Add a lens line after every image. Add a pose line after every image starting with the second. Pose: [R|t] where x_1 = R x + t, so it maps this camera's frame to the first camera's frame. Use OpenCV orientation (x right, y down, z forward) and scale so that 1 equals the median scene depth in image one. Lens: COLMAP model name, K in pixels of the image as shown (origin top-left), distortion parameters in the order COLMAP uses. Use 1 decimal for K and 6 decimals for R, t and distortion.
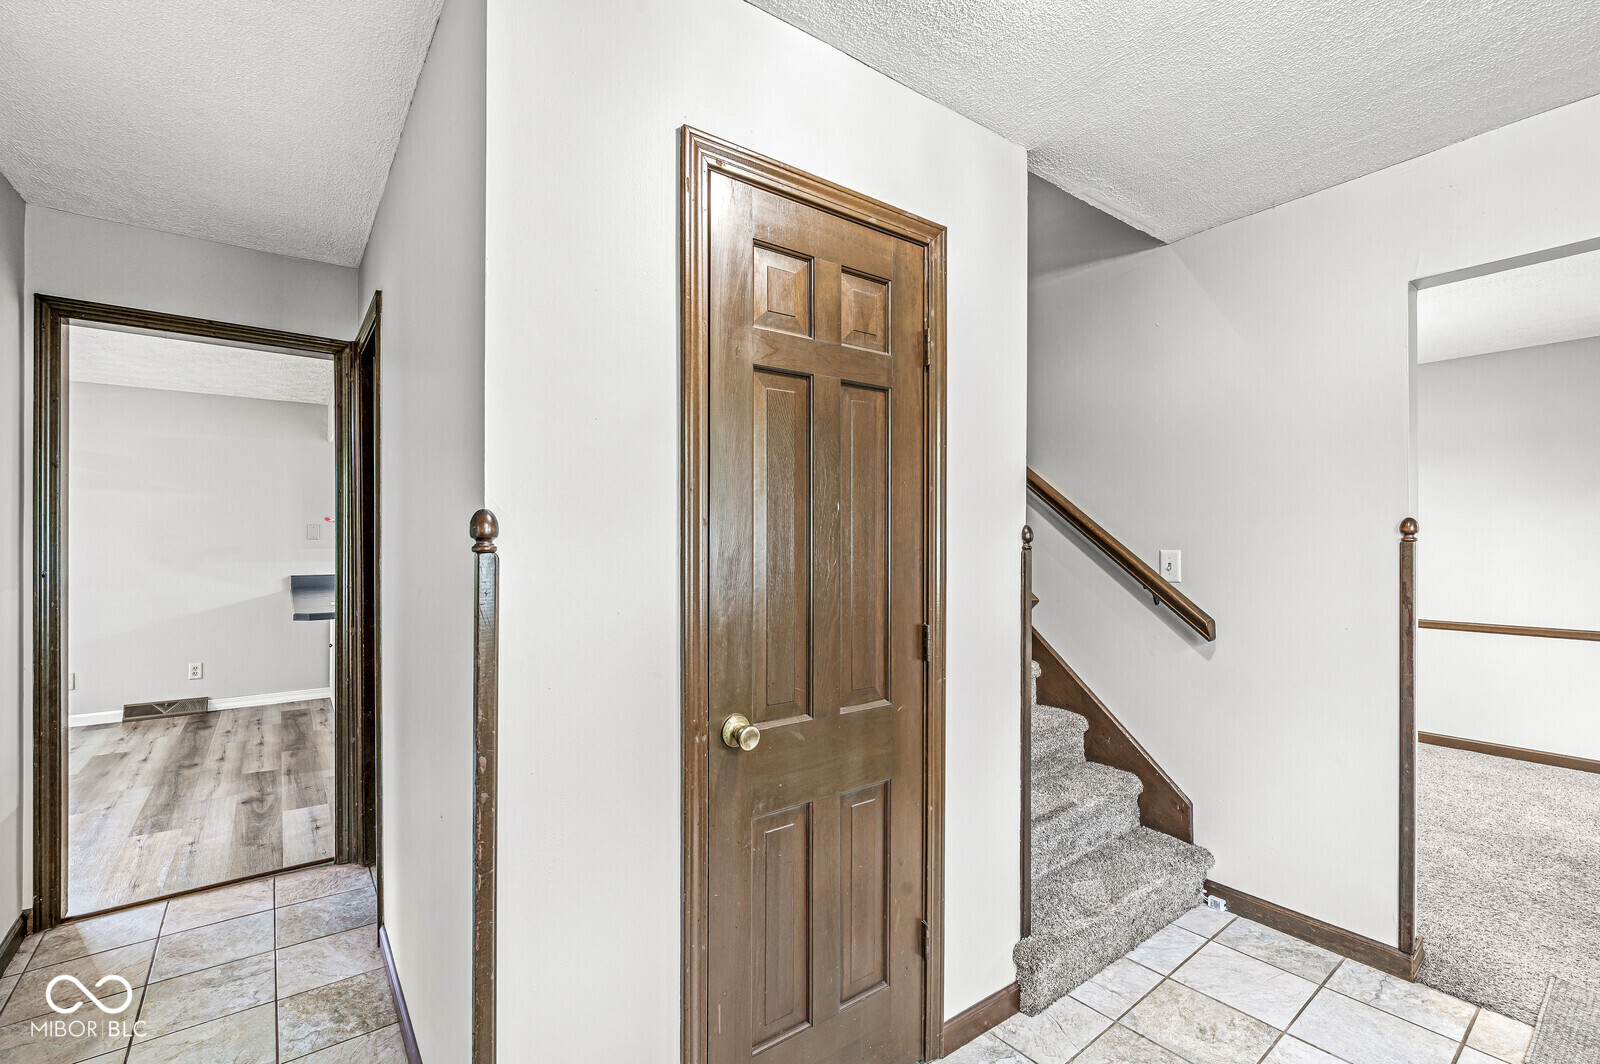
lens RADIAL K [[697.9, 0, 799.4], [0, 697.9, 533.0], [0, 0, 1]] dist [-0.001546, -0.000543]
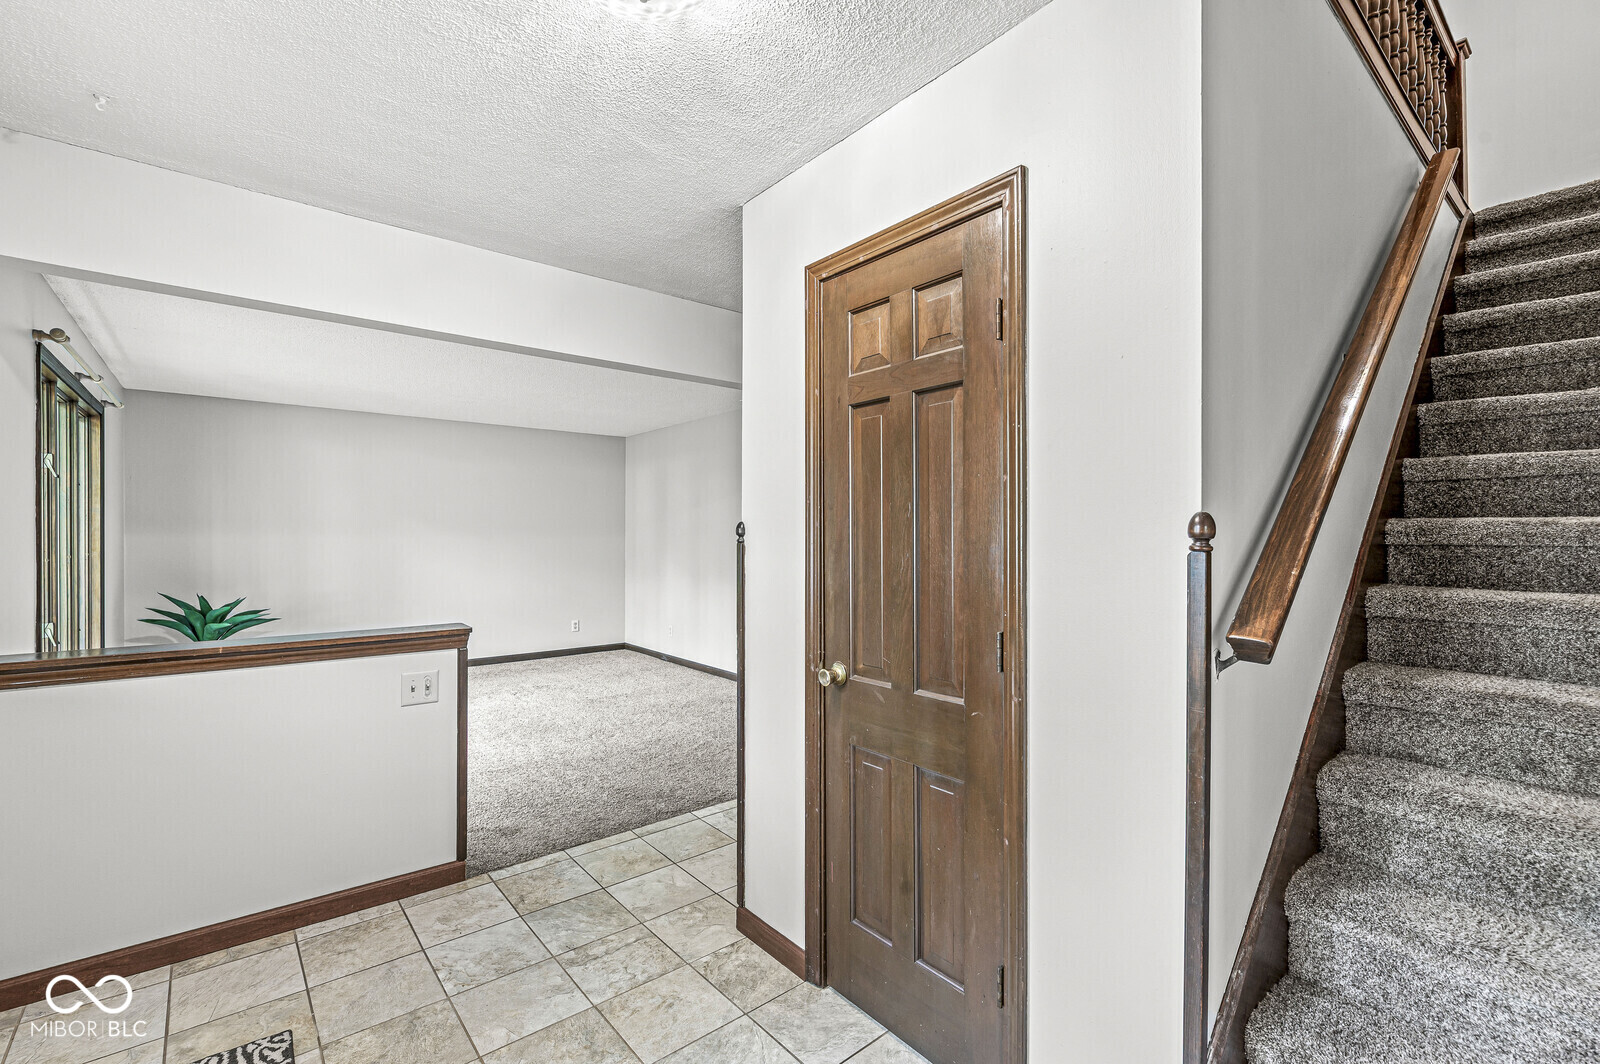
lens RADIAL K [[697.9, 0, 795.3], [0, 697.9, 539.8], [0, 0, 1]] dist [-0.001546, -0.000543]
pose [[0.043581, 0.001189, -0.999049, 1.129656], [0.004373, 0.999989, 0.001381, 0.012849], [0.999040, -0.004429, 0.043575, 0.747089]]
